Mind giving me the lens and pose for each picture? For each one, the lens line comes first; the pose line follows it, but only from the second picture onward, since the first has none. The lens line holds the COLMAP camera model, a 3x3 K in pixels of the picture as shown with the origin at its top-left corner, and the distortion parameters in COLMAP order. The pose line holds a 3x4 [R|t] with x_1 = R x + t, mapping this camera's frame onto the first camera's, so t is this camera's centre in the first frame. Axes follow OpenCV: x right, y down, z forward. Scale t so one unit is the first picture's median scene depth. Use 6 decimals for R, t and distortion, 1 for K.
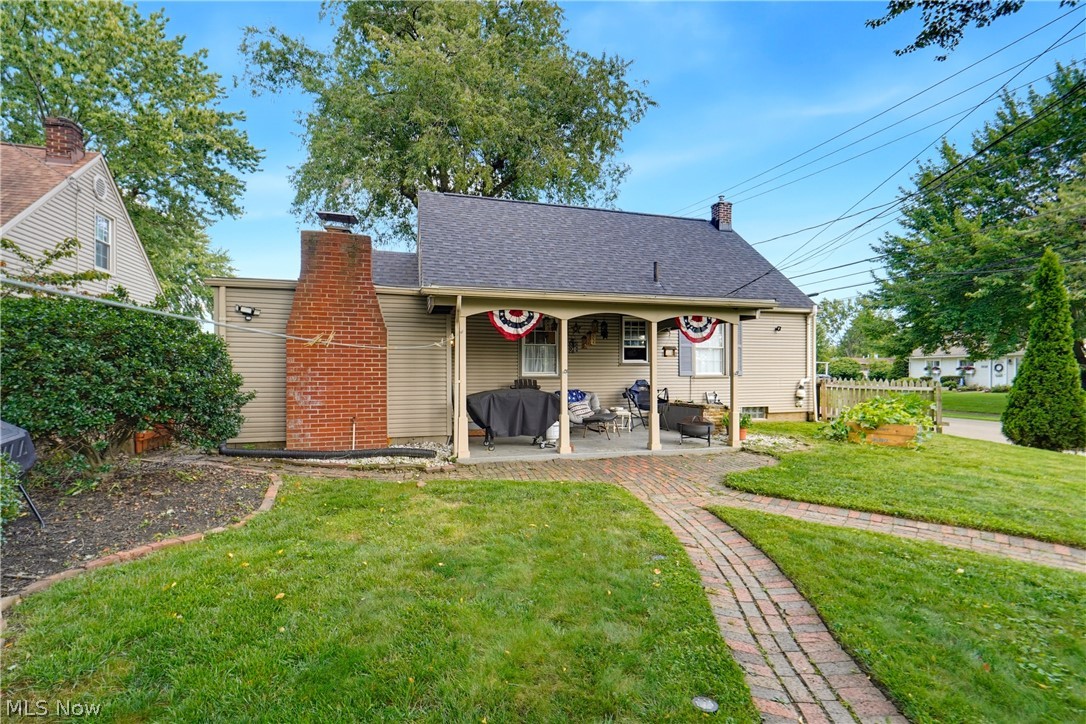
lens RADIAL K [[512.0, 0, 545.0], [0, 512.0, 373.8], [0, 0, 1]] dist [0.000524, 0.000030]
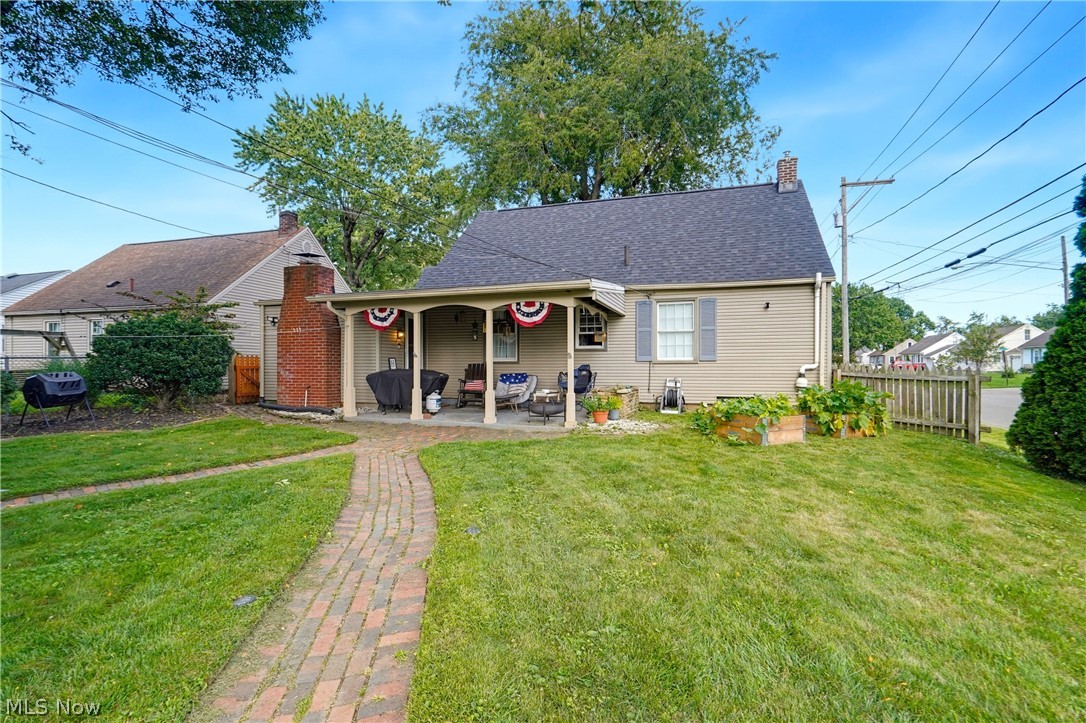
lens RADIAL K [[503.9, 0, 543.0], [0, 503.9, 361.5], [0, 0, 1]] dist [-0.030256, 0.000064]
pose [[0.813117, 0.002741, -0.582094, 0.806821], [-0.005380, 0.999982, -0.002807, 0.011150], [0.582076, 0.005414, 0.813116, 0.153482]]
